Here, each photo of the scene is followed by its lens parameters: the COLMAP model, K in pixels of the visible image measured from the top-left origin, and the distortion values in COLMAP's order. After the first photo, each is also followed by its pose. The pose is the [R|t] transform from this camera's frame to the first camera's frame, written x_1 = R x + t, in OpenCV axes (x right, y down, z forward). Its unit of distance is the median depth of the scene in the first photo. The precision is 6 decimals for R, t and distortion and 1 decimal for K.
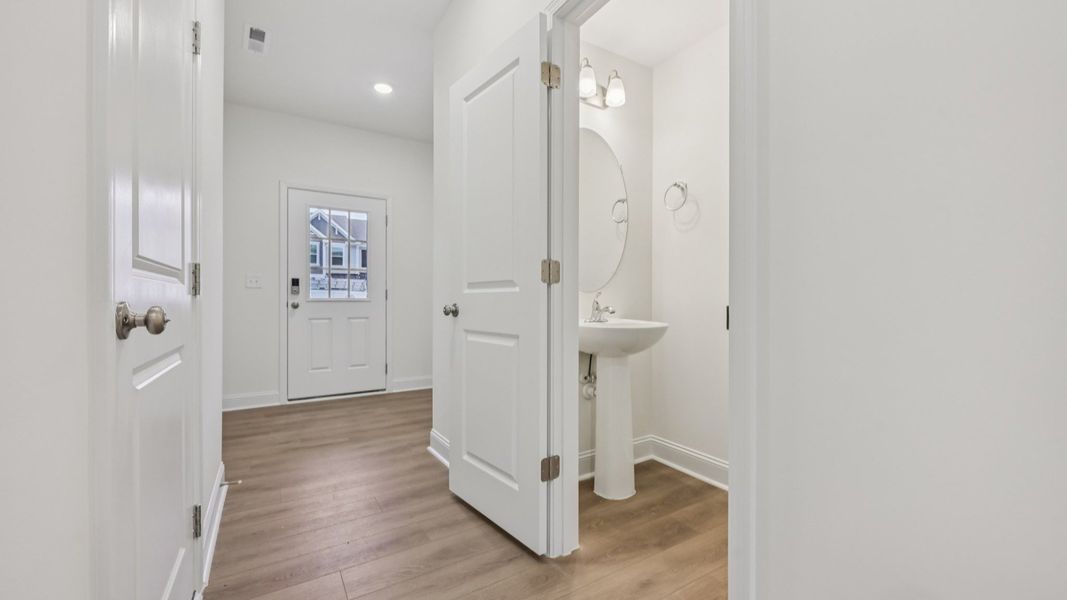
lens RADIAL K [[420.5, 0, 530.9], [0, 420.5, 302.4], [0, 0, 1]] dist [-0.000358, 0.000150]
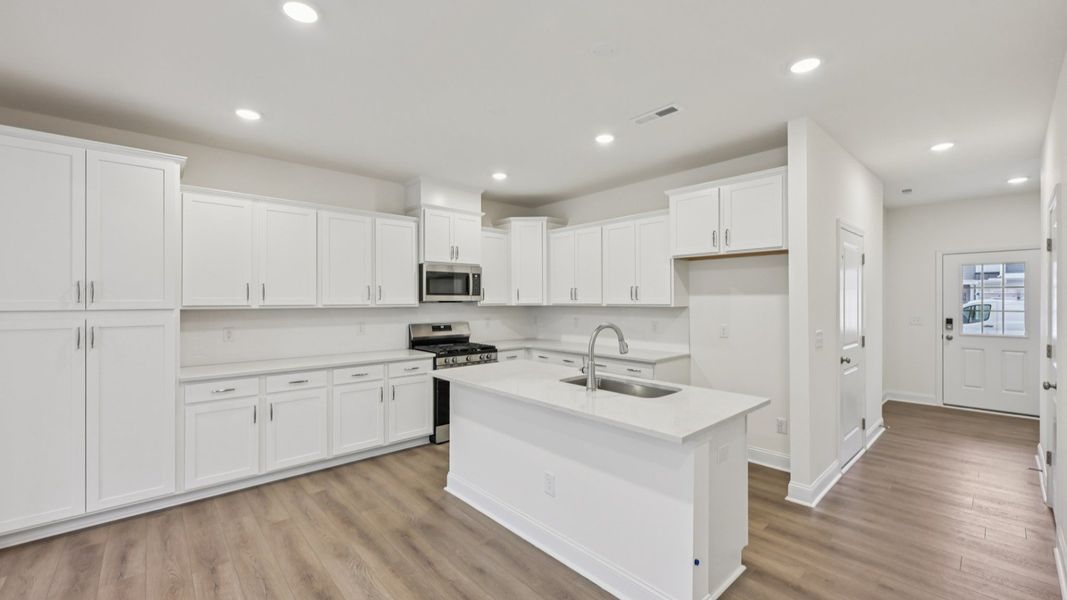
lens RADIAL K [[426.1, 0, 529.5], [0, 426.1, 298.6], [0, 0, 1]] dist [0.000337, 0.000053]
pose [[0.173921, -0.003520, -0.984753, 1.209376], [-0.000825, 0.999993, -0.003720, -0.238213], [0.984759, 0.001459, 0.173917, -1.268006]]
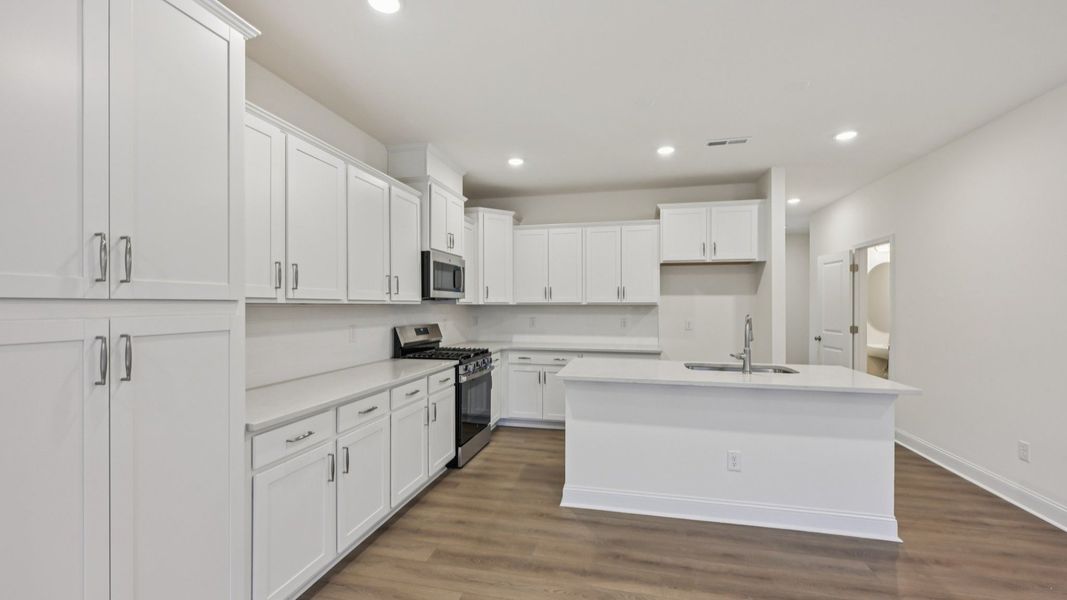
lens RADIAL K [[430.8, 0, 534.8], [0, 430.8, 304.4], [0, 0, 1]] dist [0.000782, 0.000051]
pose [[0.709383, 0.000259, -0.704824, 0.509613], [-0.003432, 0.999989, -0.003087, -0.197716], [0.704815, 0.004609, 0.709376, -2.431119]]
